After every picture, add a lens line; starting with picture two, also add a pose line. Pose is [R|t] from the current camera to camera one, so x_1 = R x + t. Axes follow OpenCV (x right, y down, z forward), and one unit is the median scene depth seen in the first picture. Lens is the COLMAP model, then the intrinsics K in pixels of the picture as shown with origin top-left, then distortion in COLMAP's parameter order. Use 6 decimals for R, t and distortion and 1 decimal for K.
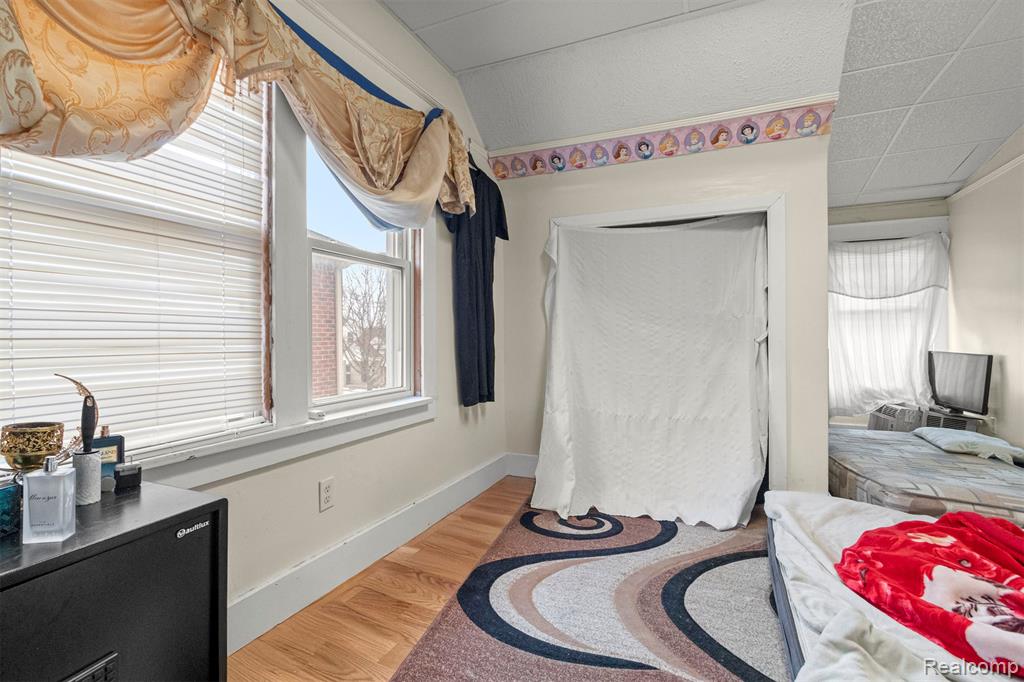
lens RADIAL K [[478.6, 0, 494.8], [0, 478.6, 331.9], [0, 0, 1]] dist [0.002391, 0.000802]
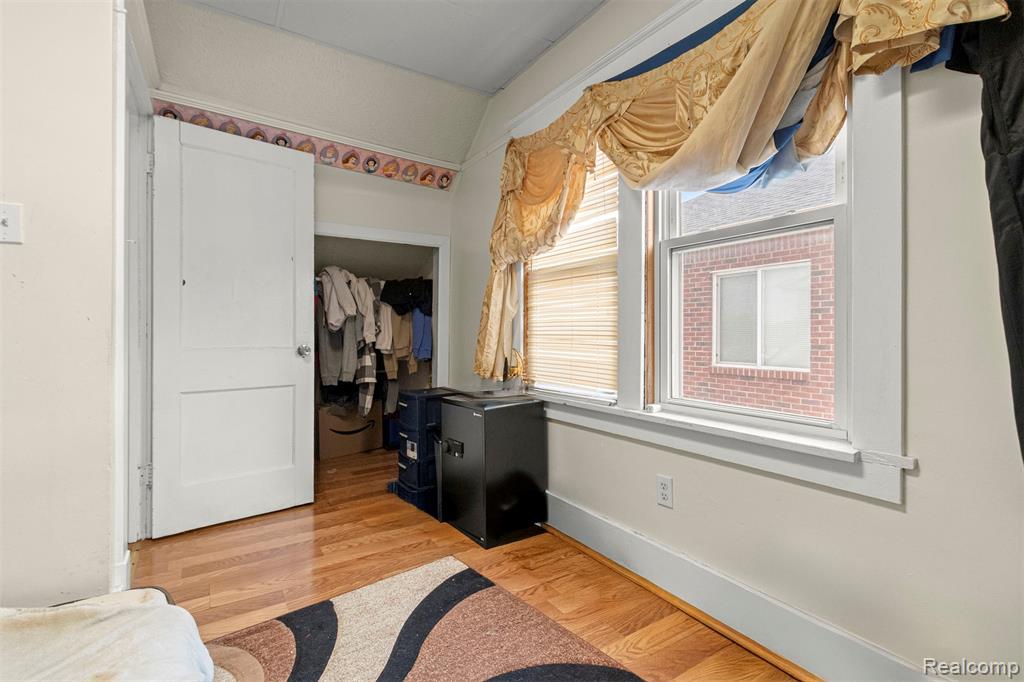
lens RADIAL K [[478.6, 0, 512.7], [0, 478.6, 335.0], [0, 0, 1]] dist [0.002391, 0.000802]
pose [[-0.520077, -0.002802, -0.854115, 0.785953], [-0.002377, 0.999995, -0.001833, 0.014286], [0.854116, 0.001077, -0.520081, 1.449596]]
